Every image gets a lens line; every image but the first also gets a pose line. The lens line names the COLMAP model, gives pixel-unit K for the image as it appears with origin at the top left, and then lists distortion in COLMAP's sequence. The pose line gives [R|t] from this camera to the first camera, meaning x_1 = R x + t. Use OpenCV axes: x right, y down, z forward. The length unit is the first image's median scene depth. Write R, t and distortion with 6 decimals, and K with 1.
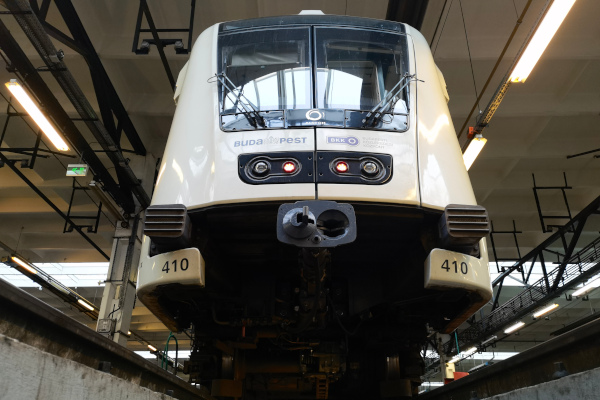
lens RADIAL K [[460.7, 0, 301.5], [0, 460.7, 223.5], [0, 0, 1]] dist [0.141016, -0.194001]
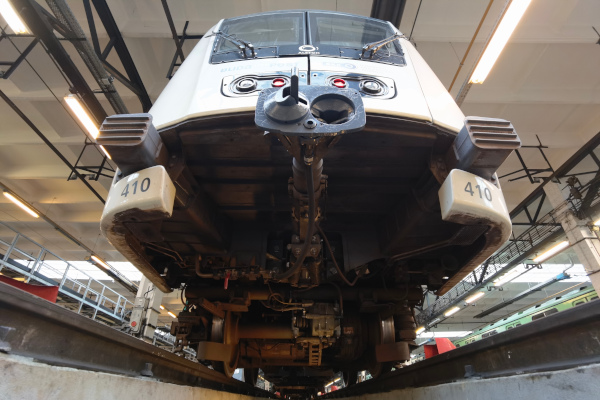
lens RADIAL K [[307.0, 0, 300.0], [0, 307.0, 200.0], [0, 0, 1]] dist [-0.023638, 0.000157]
pose [[0.999985, 0.005089, 0.002248, 0.009803], [-0.004709, 0.989438, -0.144880, 0.134227], [-0.002961, 0.144868, 0.989447, 0.342438]]
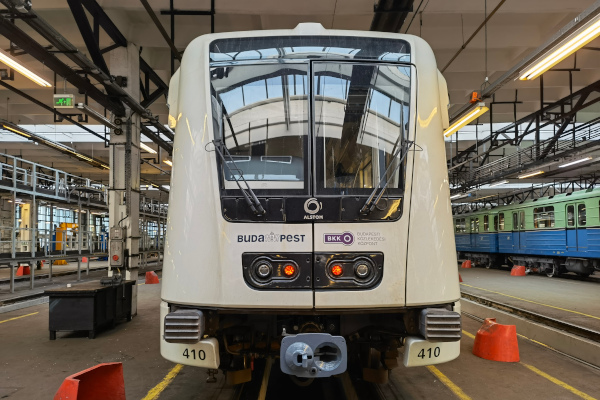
lens RADIAL K [[460.7, 0, 301.5], [0, 460.7, 223.5], [0, 0, 1]] dist [0.141016, -0.194001]
pose [[0.999935, -0.005179, 0.010171, -0.006091], [0.000823, 0.921516, 0.388340, -0.485413], [-0.011384, -0.388307, 0.921460, 0.021279]]
